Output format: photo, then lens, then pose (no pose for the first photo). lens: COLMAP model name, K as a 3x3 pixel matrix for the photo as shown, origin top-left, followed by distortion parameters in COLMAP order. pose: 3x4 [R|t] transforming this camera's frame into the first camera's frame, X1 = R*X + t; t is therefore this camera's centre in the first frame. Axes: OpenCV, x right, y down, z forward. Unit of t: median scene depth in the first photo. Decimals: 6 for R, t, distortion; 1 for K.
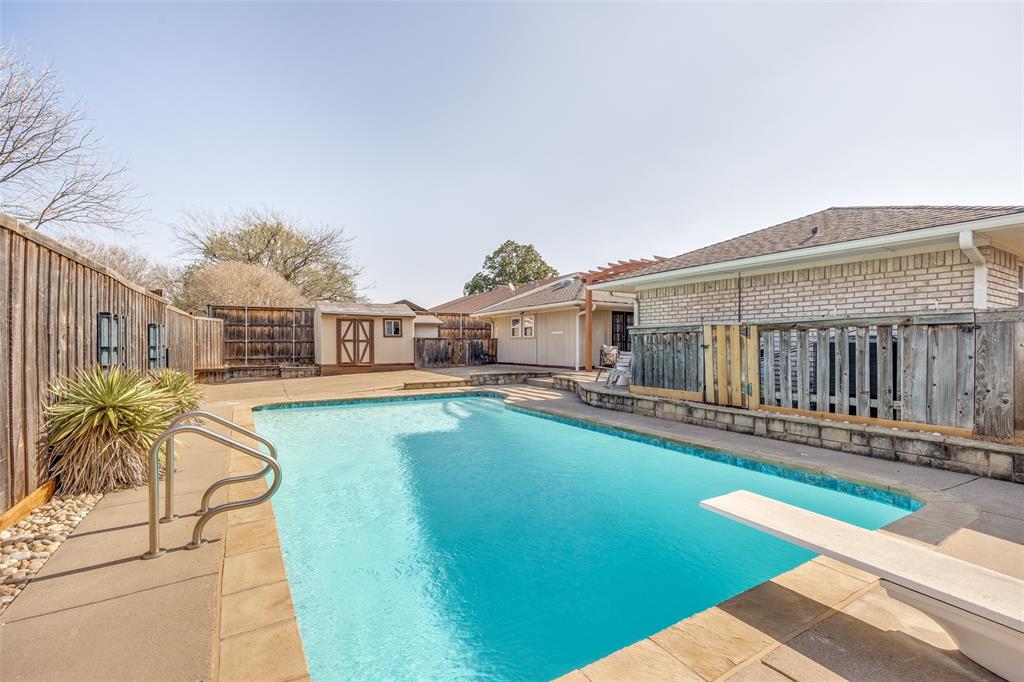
lens RADIAL K [[440.6, 0, 508.1], [0, 440.6, 343.9], [0, 0, 1]] dist [0.002445, 0.000170]
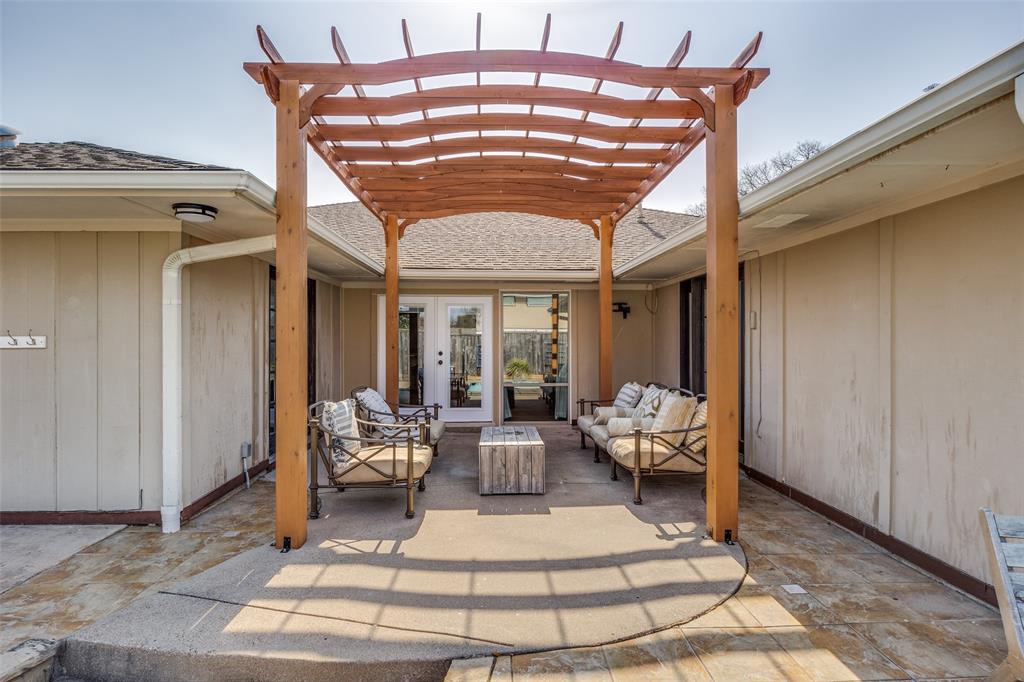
lens RADIAL K [[529.6, 0, 512.0], [0, 529.6, 338.4], [0, 0, 1]] dist [-0.000047, 0.000077]
pose [[0.502991, 0.001403, 0.864290, 0.049161], [-0.001776, 0.999998, -0.000590, -0.063611], [-0.864290, -0.001238, 0.502993, 1.624709]]
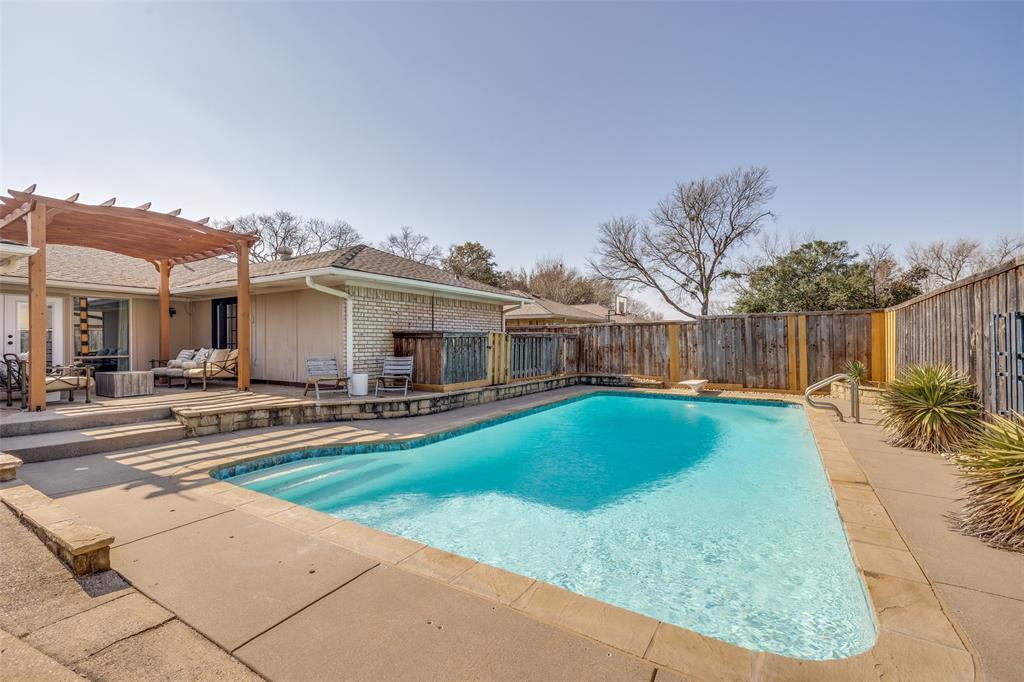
lens RADIAL K [[440.6, 0, 512.6], [0, 440.6, 336.1], [0, 0, 1]] dist [0.002445, 0.000170]
pose [[-0.446168, 0.009899, 0.894894, -0.899452], [0.001213, 0.999945, -0.010457, -0.016168], [-0.894948, -0.003580, -0.446156, 1.580130]]
